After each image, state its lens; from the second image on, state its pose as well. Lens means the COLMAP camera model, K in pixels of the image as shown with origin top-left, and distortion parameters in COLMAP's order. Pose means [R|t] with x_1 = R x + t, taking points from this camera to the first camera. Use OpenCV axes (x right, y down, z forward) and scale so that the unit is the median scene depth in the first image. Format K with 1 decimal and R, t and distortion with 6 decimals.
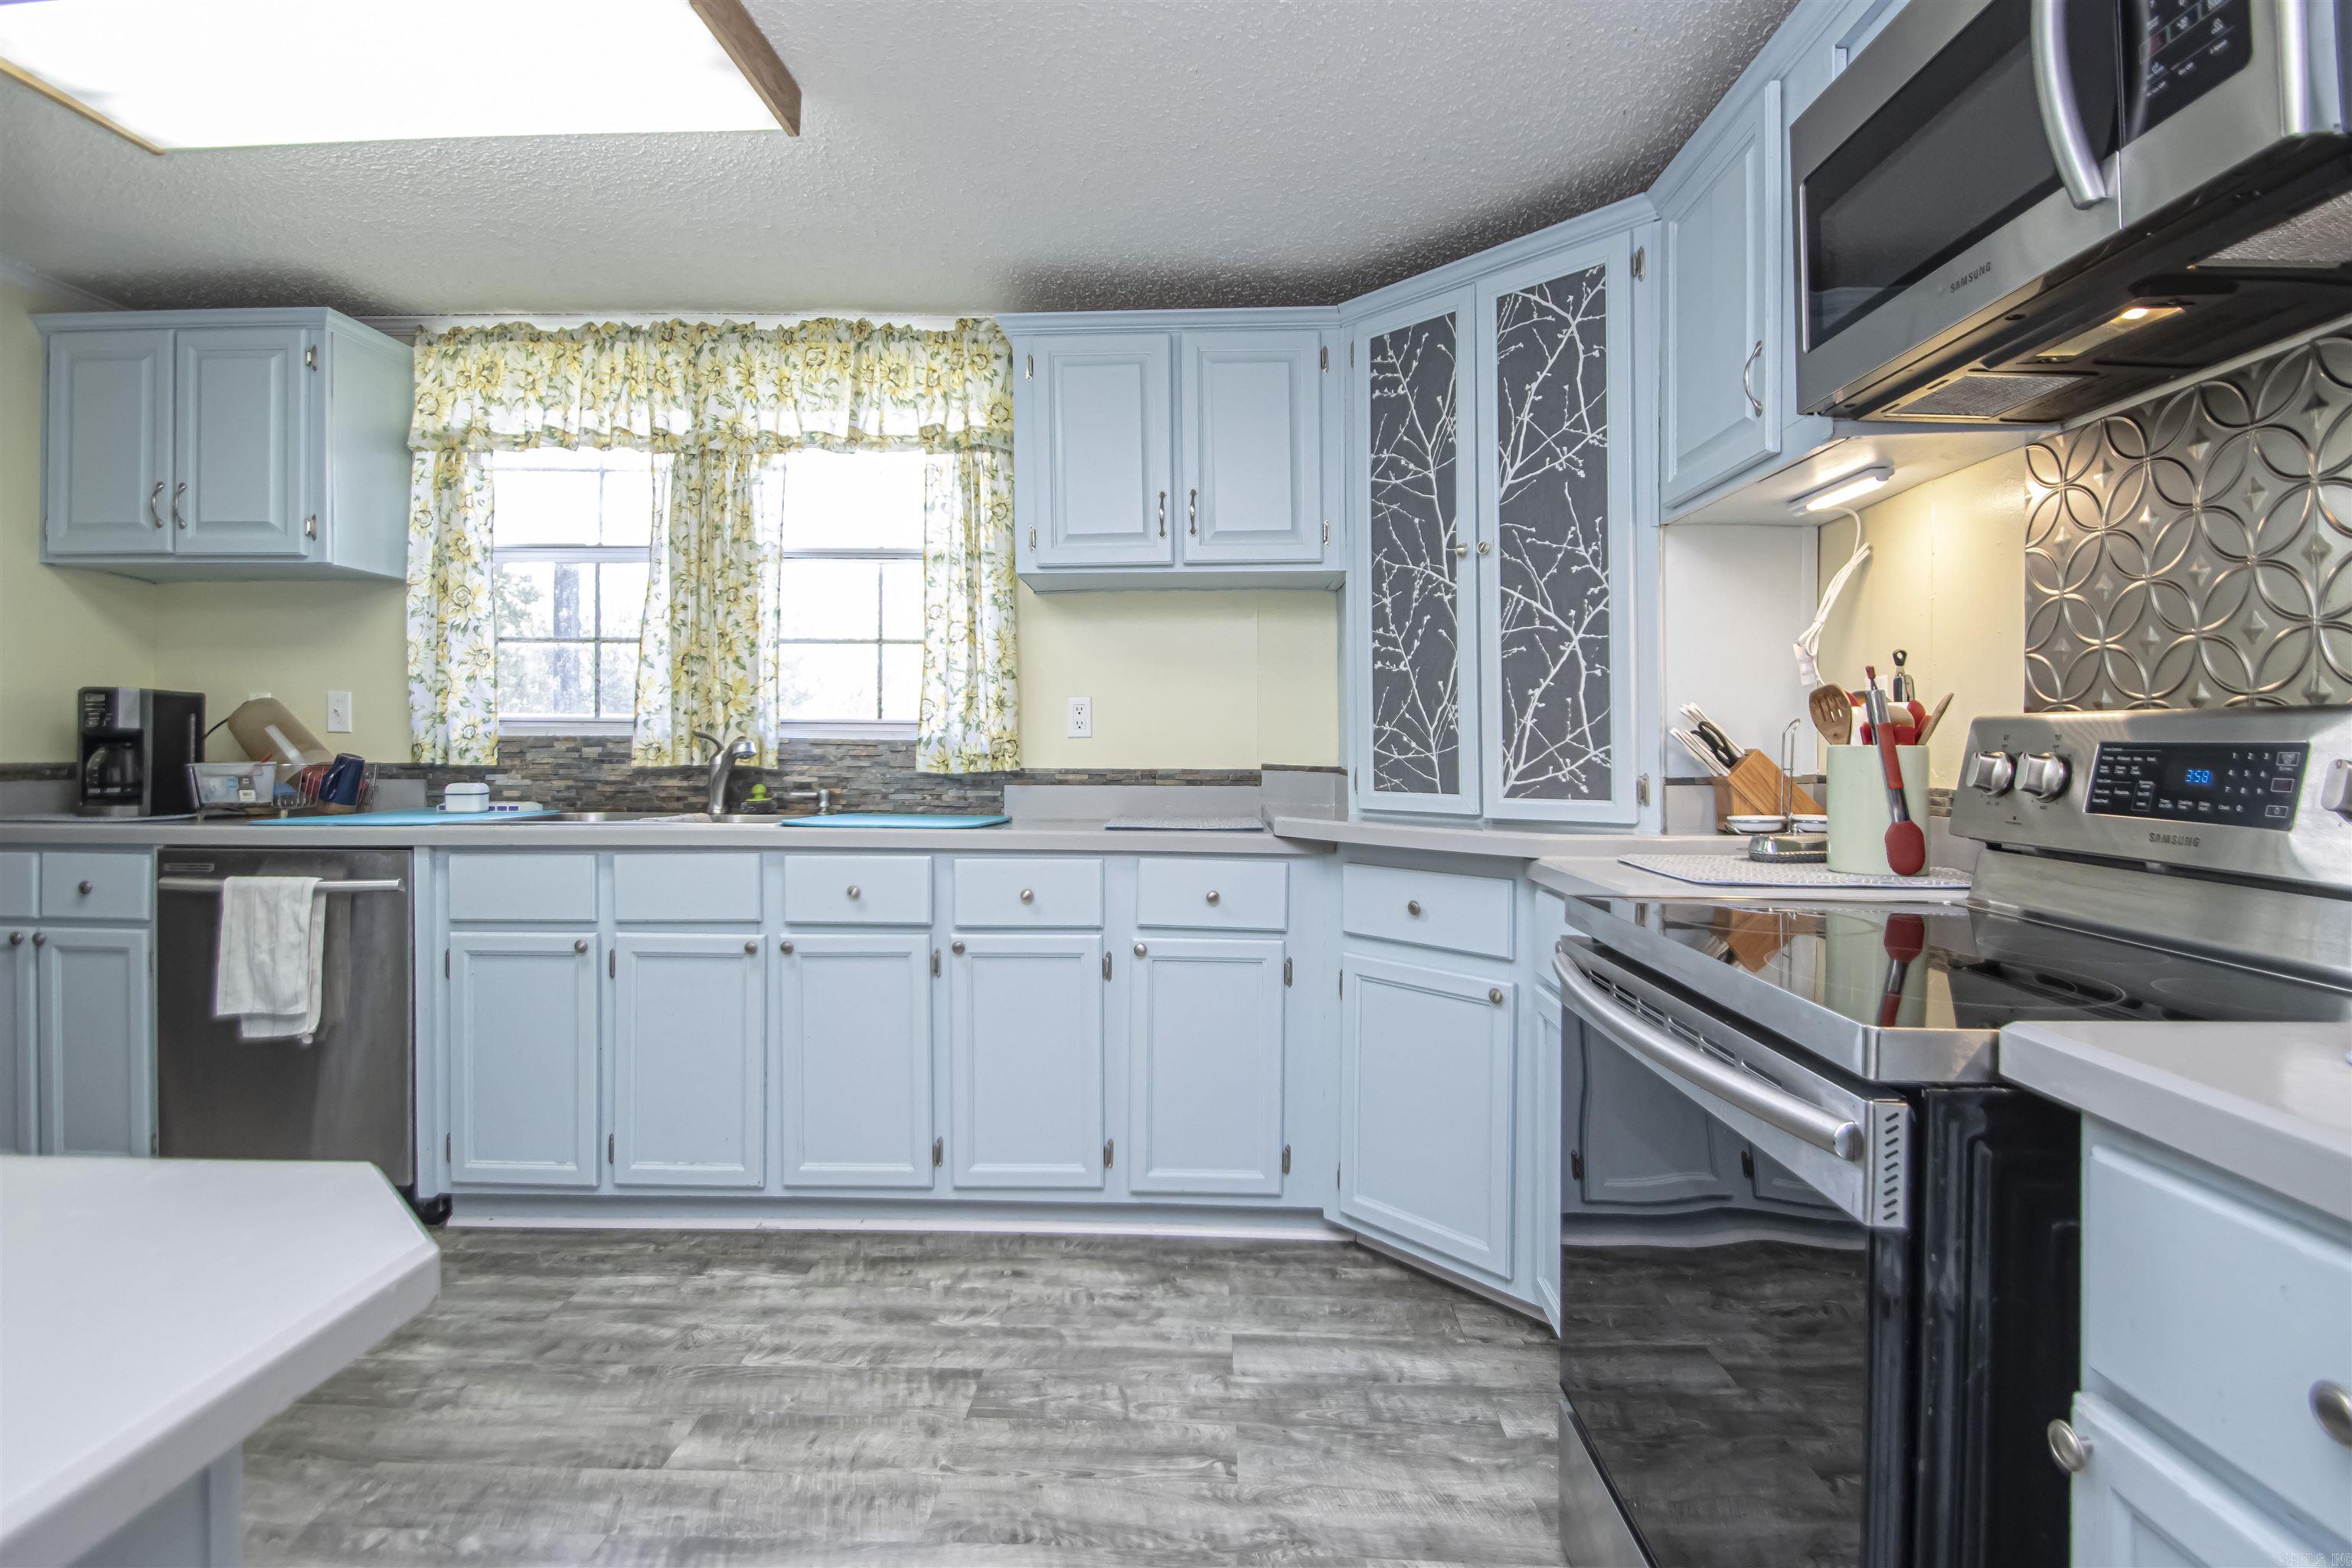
lens RADIAL K [[1106.2, 0, 1178.7], [0, 1106.2, 732.6], [0, 0, 1]] dist [0.015602, -0.016083]
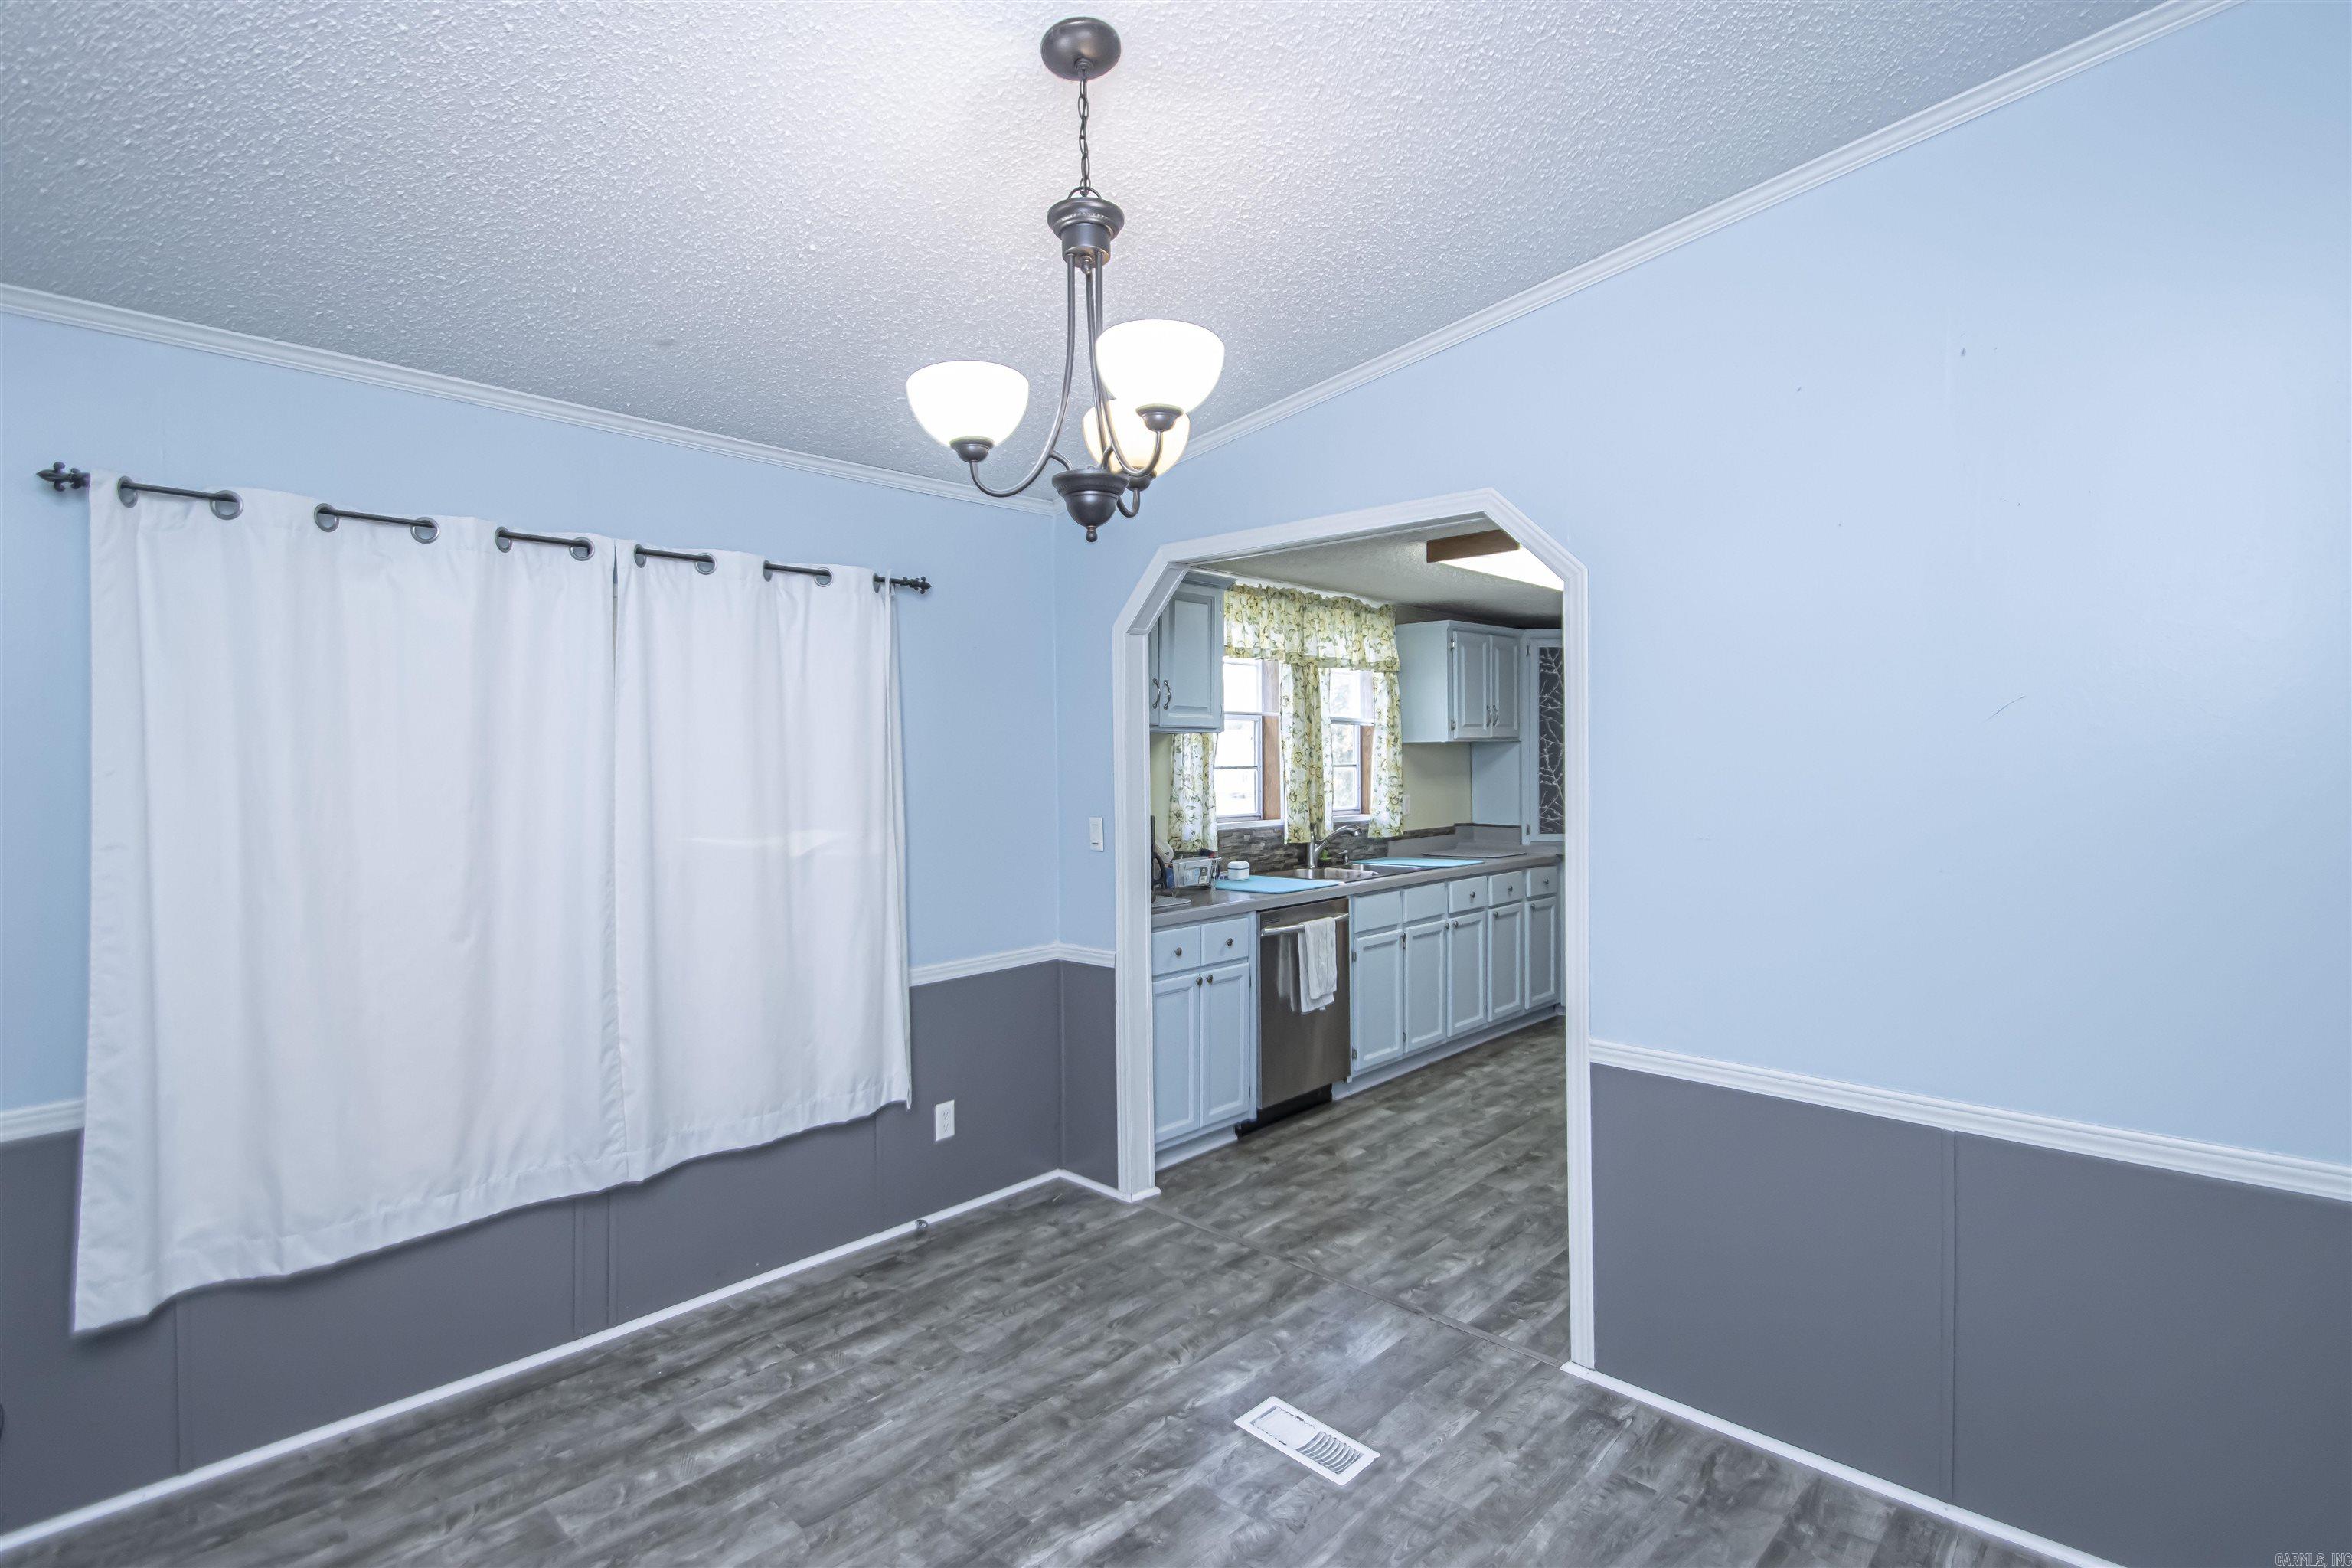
lens RADIAL K [[1068.5, 0, 1104.6], [0, 1068.5, 754.1], [0, 0, 1]] dist [0.000138, -0.013586]
pose [[0.710629, -0.007036, 0.703531, -2.270386], [0.003877, 0.999974, 0.006085, -0.148463], [-0.703556, -0.001596, 0.710638, 0.010612]]
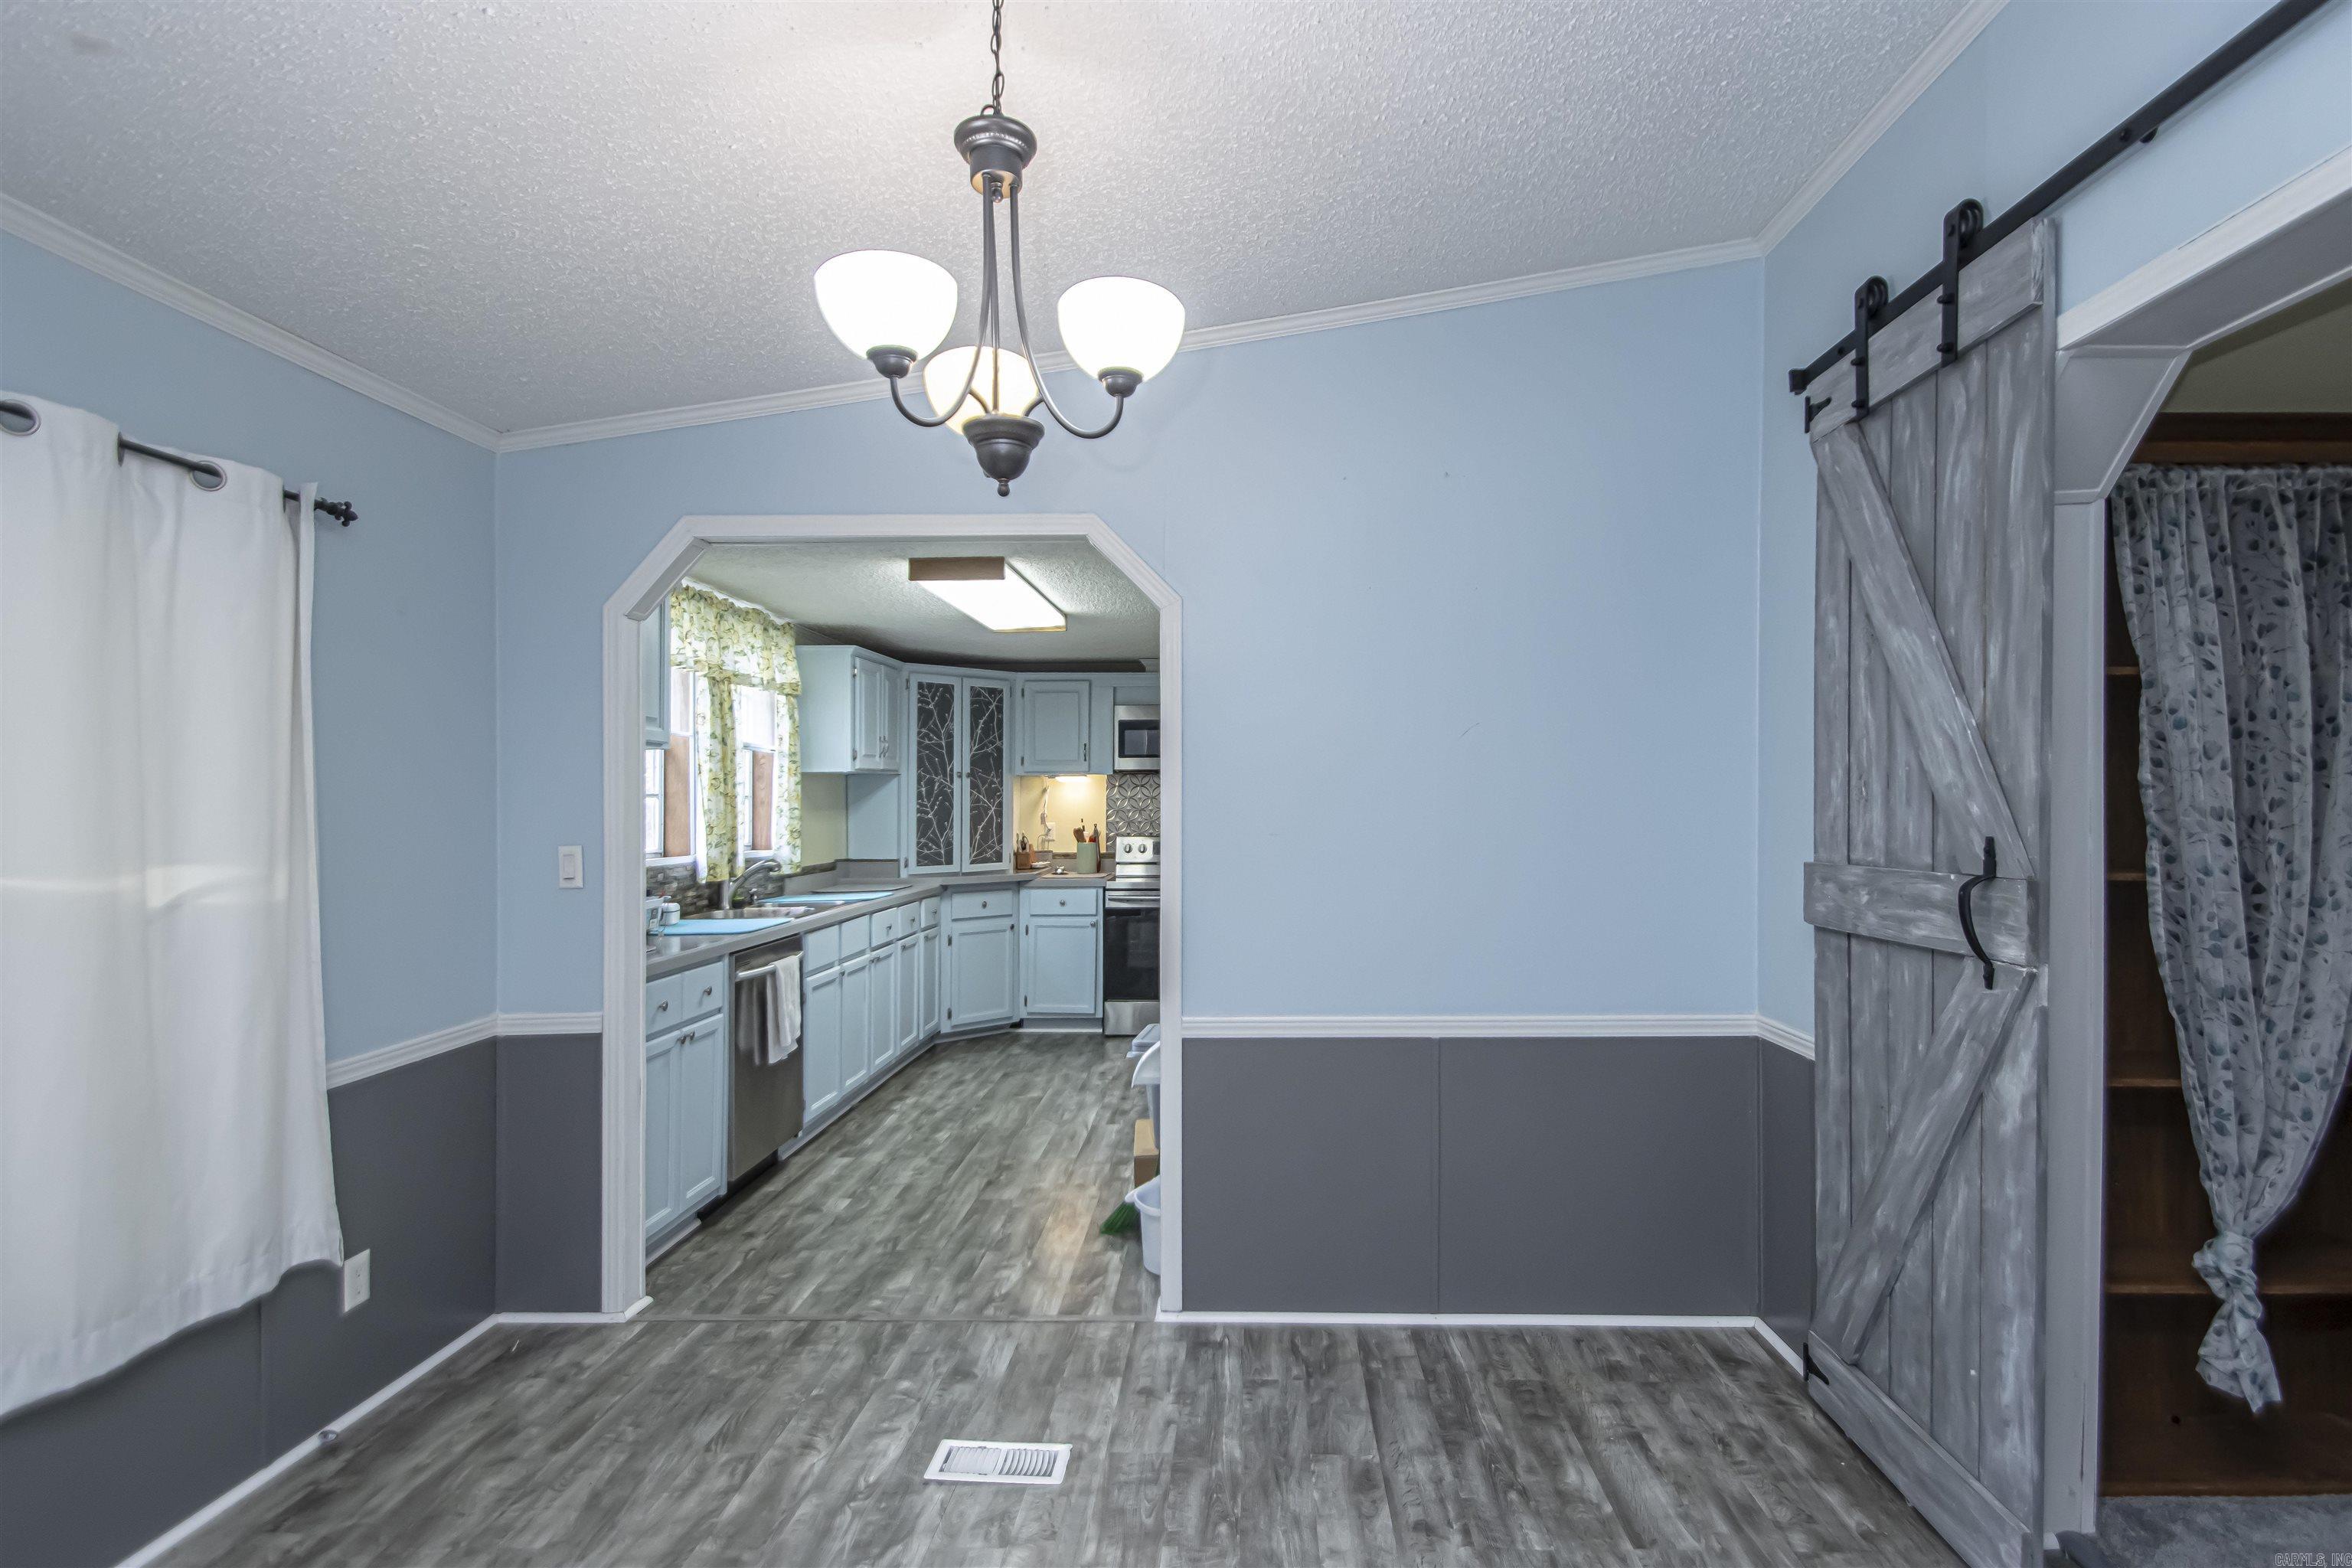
lens RADIAL K [[1135.8, 0, 1176.0], [0, 1135.8, 784.0], [0, 0, 1]] dist [-0.000292, -0.019713]
pose [[0.032568, 0.012791, 0.999388, -2.452594], [0.000100, 0.999918, -0.012801, -0.103336], [-0.999470, 0.000517, 0.032564, 0.368483]]
